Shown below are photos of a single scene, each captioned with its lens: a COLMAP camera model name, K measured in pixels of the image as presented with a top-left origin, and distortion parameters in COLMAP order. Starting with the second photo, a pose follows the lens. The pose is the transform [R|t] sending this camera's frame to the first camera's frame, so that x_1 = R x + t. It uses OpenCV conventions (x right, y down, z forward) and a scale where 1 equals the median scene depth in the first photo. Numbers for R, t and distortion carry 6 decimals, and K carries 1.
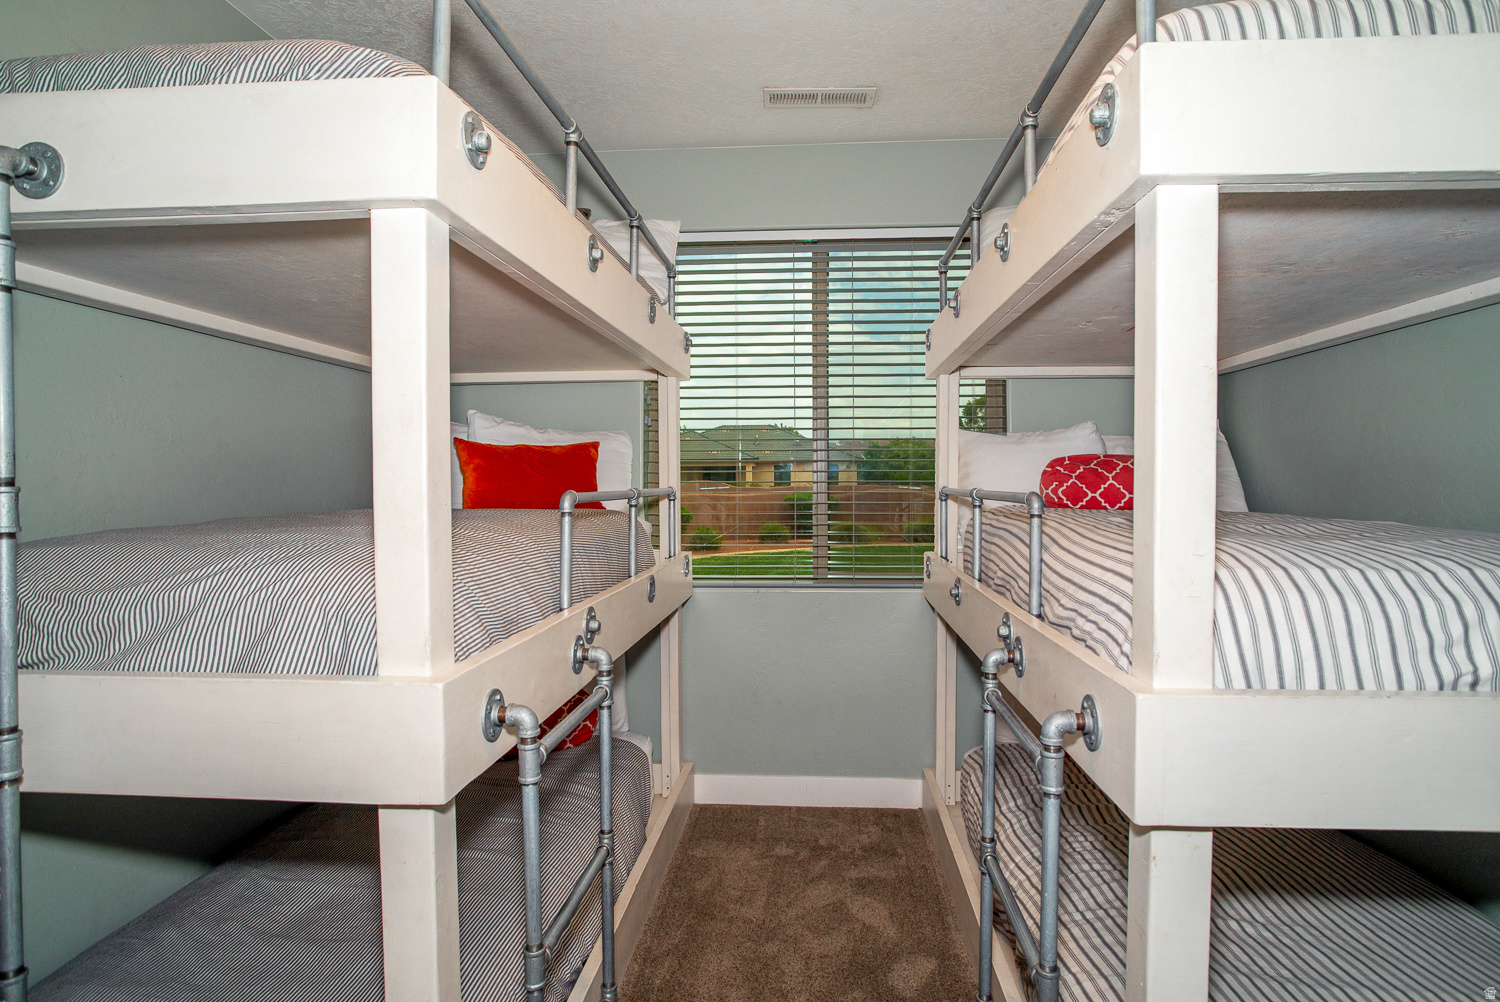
lens RADIAL K [[804.1, 0, 750.0], [0, 804.1, 501.0], [0, 0, 1]] dist [-0.051243, 0.033585]
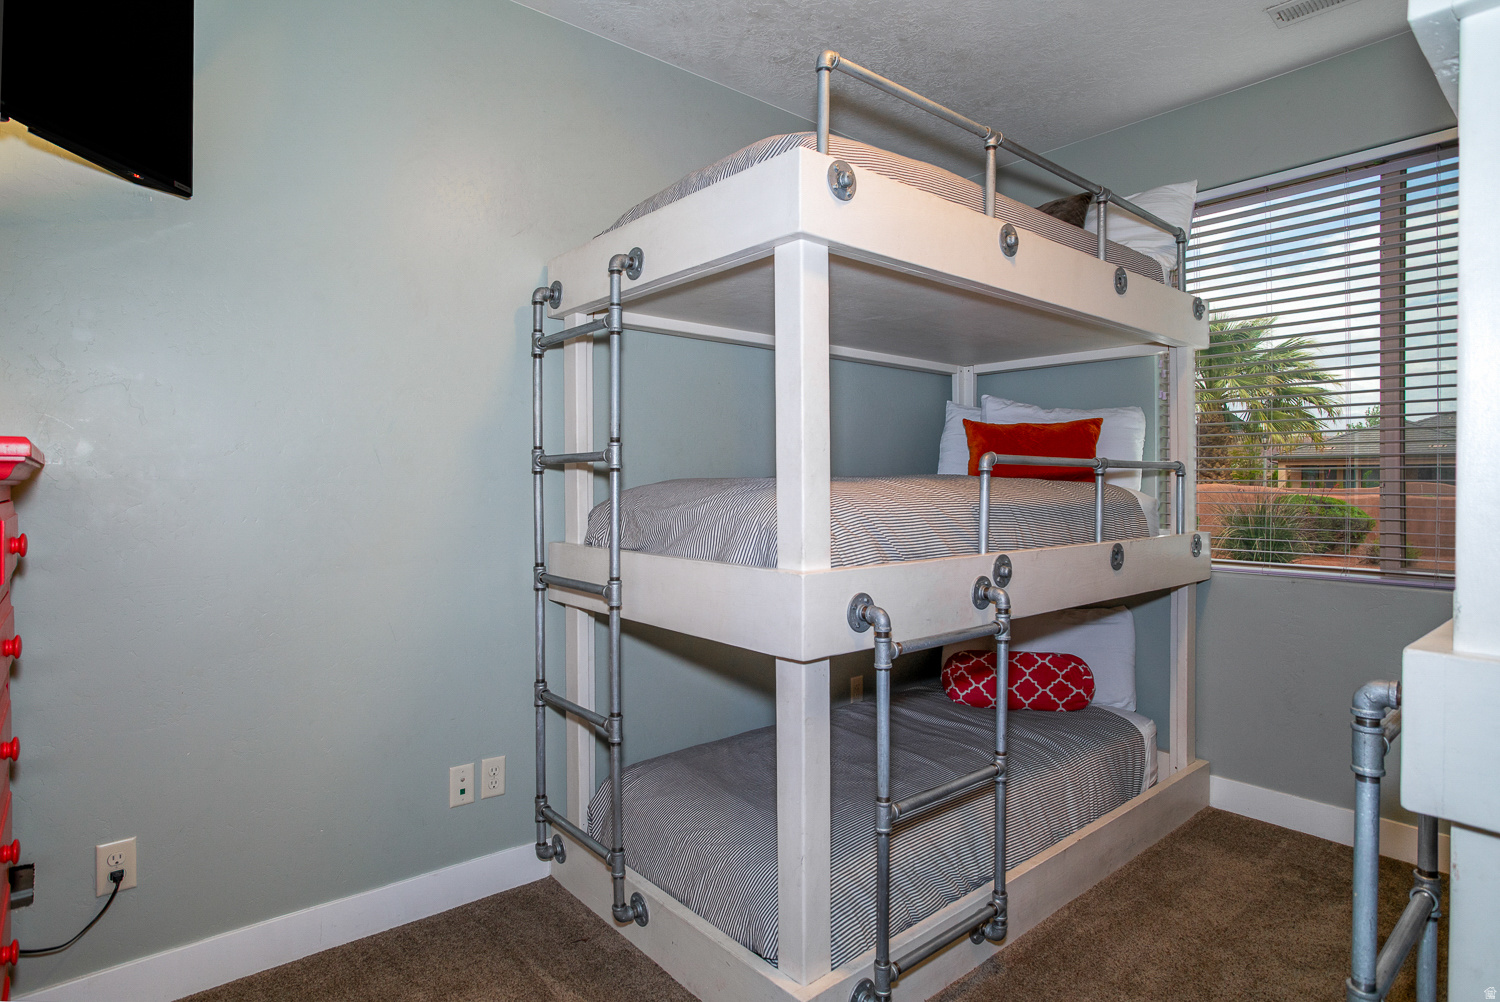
lens RADIAL K [[789.6, 0, 750.0], [0, 789.6, 501.0], [0, 0, 1]] dist [-0.037729, 0.031578]
pose [[0.709793, 0.022159, -0.704062, 0.332264], [-0.023754, 0.999690, 0.007516, 0.057938], [0.704010, 0.011390, 0.710099, -0.036933]]
